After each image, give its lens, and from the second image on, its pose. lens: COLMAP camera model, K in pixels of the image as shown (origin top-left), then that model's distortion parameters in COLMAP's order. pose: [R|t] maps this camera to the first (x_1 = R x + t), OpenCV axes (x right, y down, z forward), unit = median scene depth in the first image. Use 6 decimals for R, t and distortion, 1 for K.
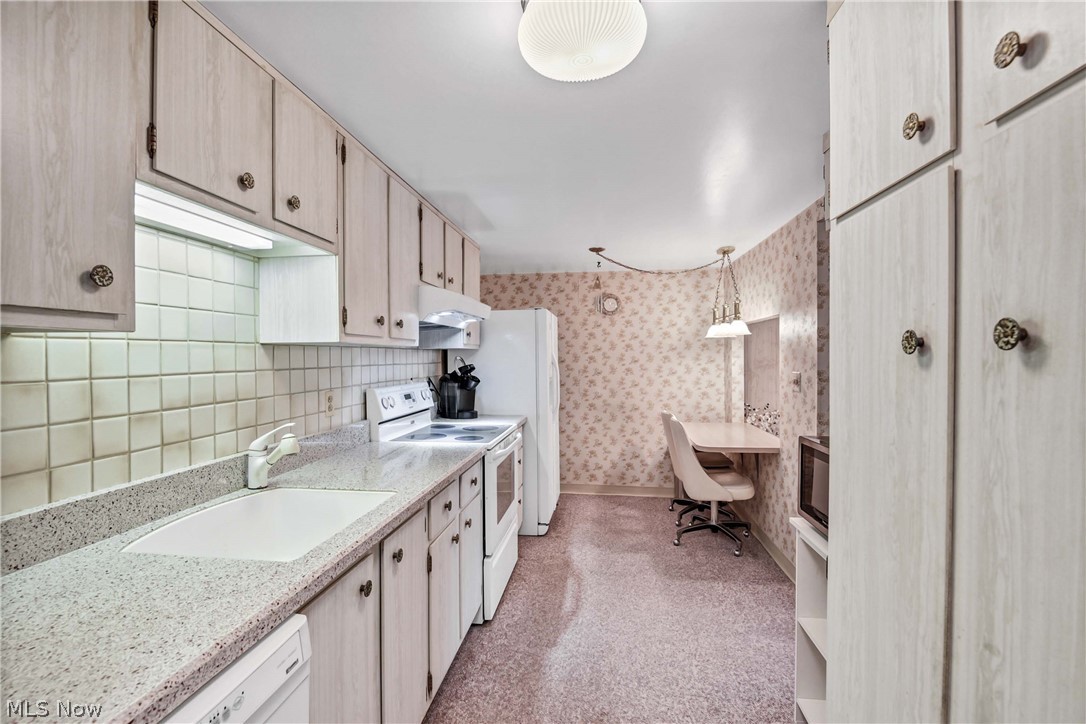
lens RADIAL K [[507.3, 0, 549.3], [0, 507.3, 355.6], [0, 0, 1]] dist [-0.002070, -0.001923]
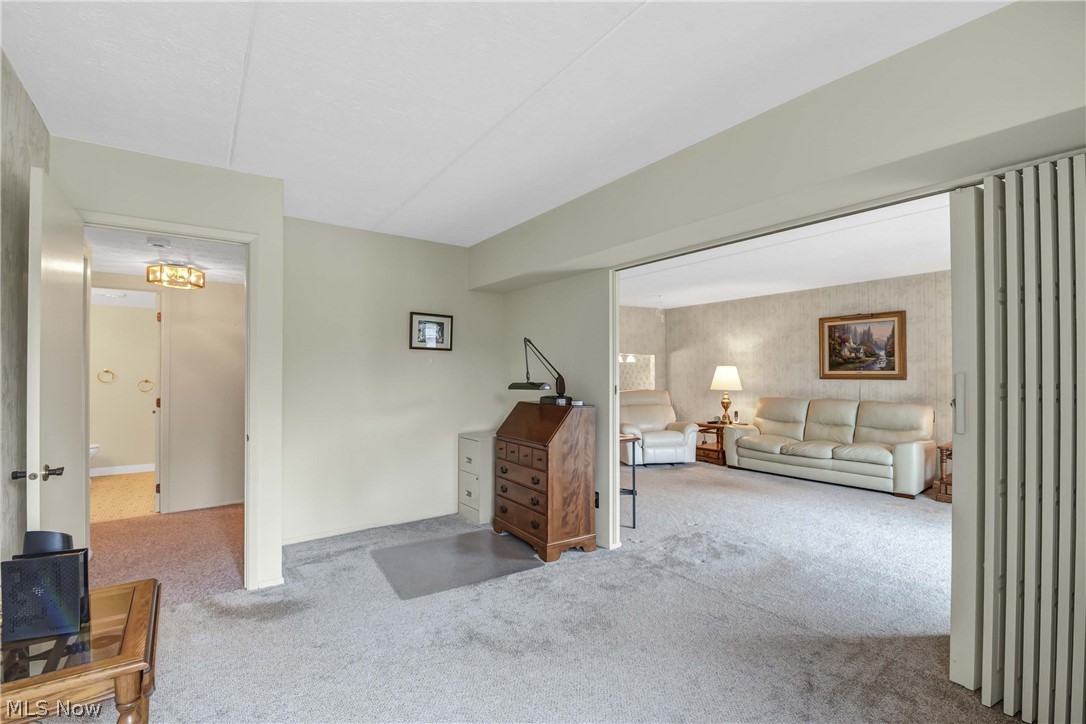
lens RADIAL K [[485.4, 0, 537.9], [0, 485.4, 369.5], [0, 0, 1]] dist [-0.023119, -0.000374]
pose [[0.667411, -0.005488, -0.744670, 1.426277], [-0.000391, 0.999970, -0.007719, 0.010255], [0.744690, 0.005443, 0.667388, -0.592319]]
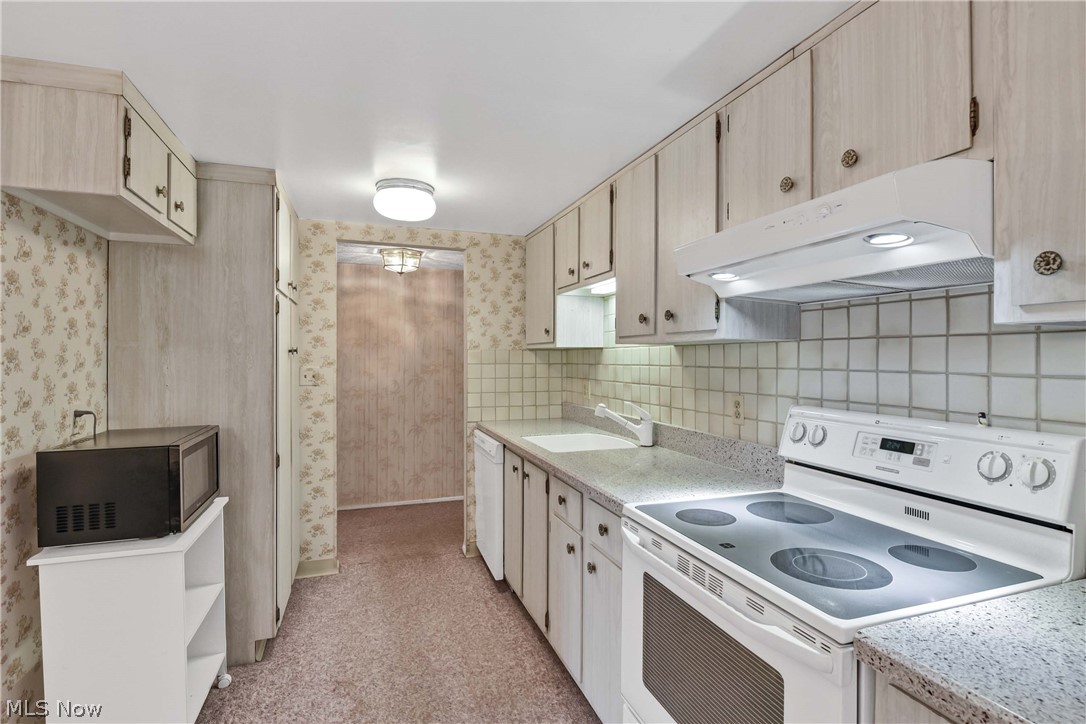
lens RADIAL K [[538.2, 0, 542.4], [0, 538.2, 355.2], [0, 0, 1]] dist [-0.000148, -0.000579]
pose [[-0.904637, -0.000222, -0.426184, 0.124952], [0.000964, 0.999996, -0.002567, 0.001883], [0.426183, -0.002733, -0.904633, 0.813088]]
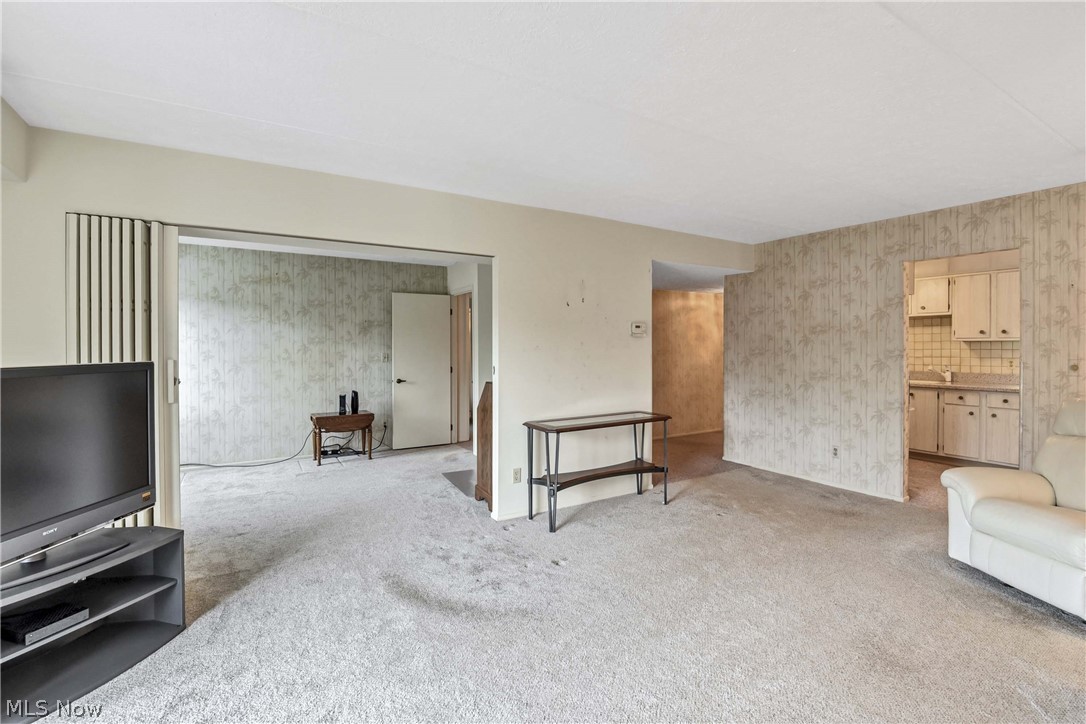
lens RADIAL K [[492.9, 0, 554.0], [0, 492.9, 350.2], [0, 0, 1]] dist [0.001425, -0.013556]
pose [[-0.782654, 0.009338, -0.622386, 1.360778], [0.004576, 0.999947, 0.009248, -0.002509], [0.622440, 0.004390, -0.782655, 0.712708]]
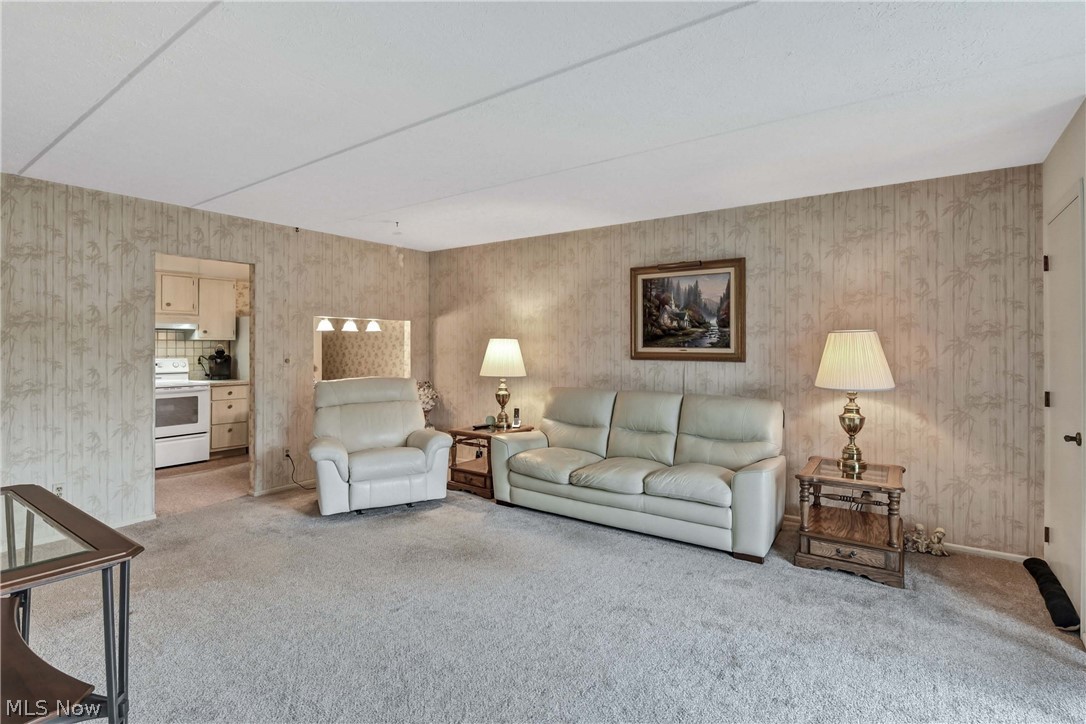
lens RADIAL K [[533.9, 0, 539.8], [0, 533.9, 342.2], [0, 0, 1]] dist [-0.004048, -0.001423]
pose [[0.871657, 0.001441, -0.490114, 1.284826], [-0.003208, 0.999991, -0.002765, -0.003246], [0.490106, 0.003982, 0.871654, -0.040322]]
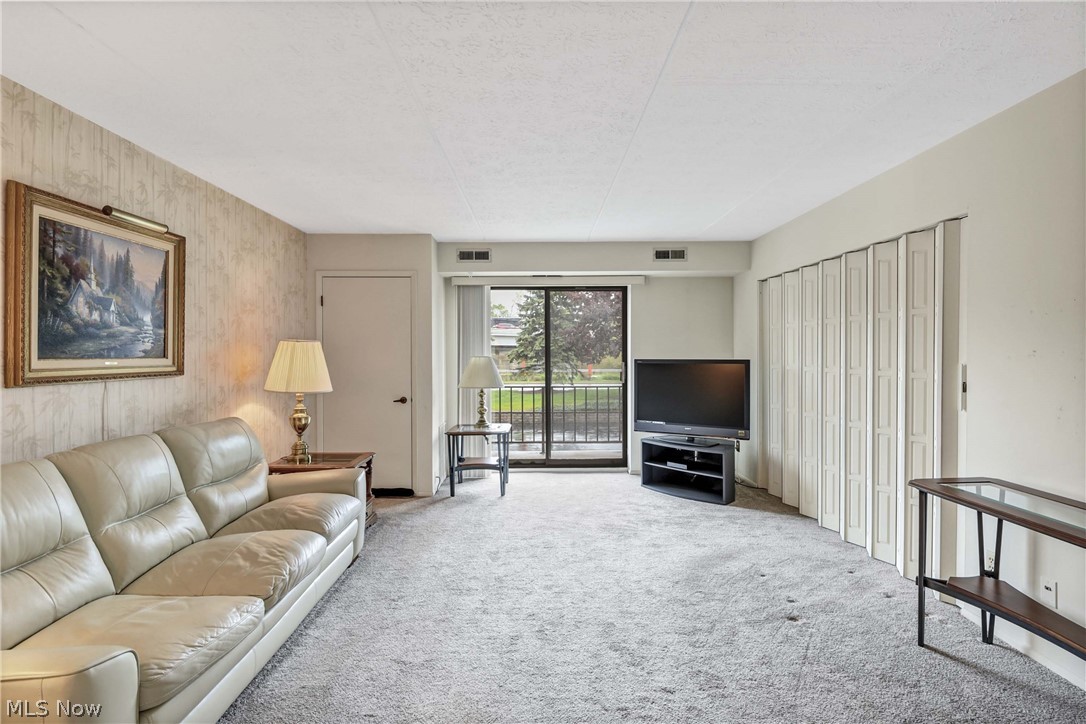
lens RADIAL K [[507.3, 0, 549.3], [0, 507.3, 355.6], [0, 0, 1]] dist [-0.002070, -0.001923]
pose [[-0.136153, -0.005543, 0.990672, 0.451440], [0.002697, 0.999979, 0.005966, -0.001973], [-0.990684, 0.003484, -0.136136, 0.541756]]
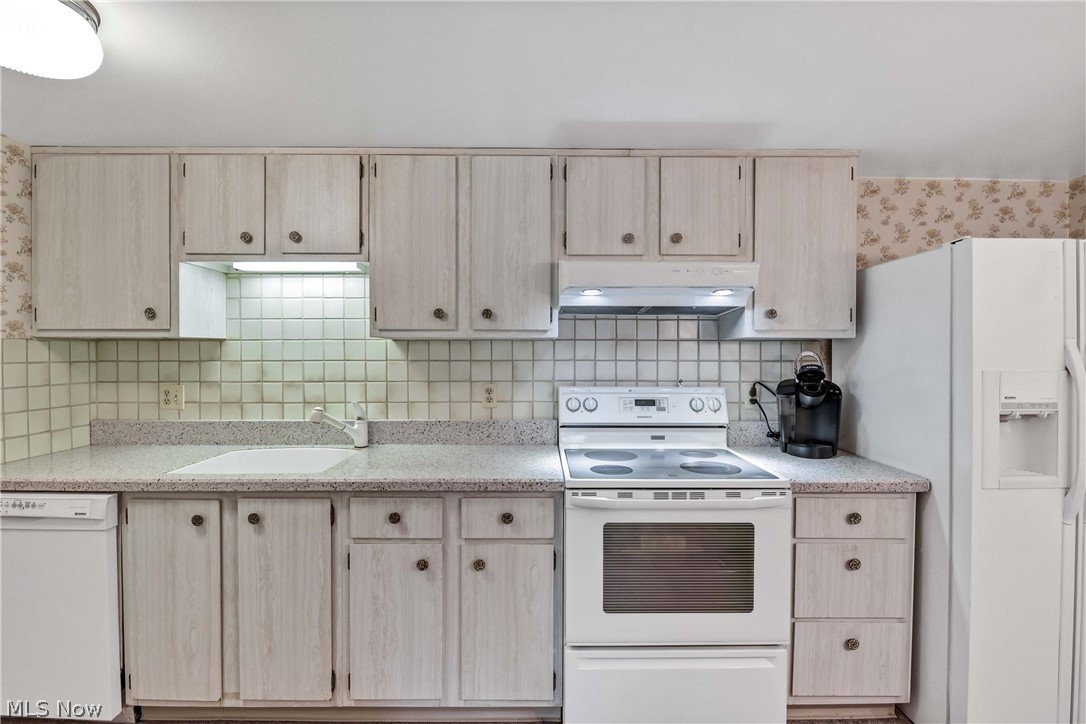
lens RADIAL K [[504.6, 0, 540.1], [0, 504.6, 358.4], [0, 0, 1]] dist [-0.003407, -0.000491]
pose [[0.113193, 0.015003, -0.993460, 0.291731], [-0.001333, 0.999887, 0.014948, 0.001521], [0.993572, -0.000368, 0.113200, 0.474962]]
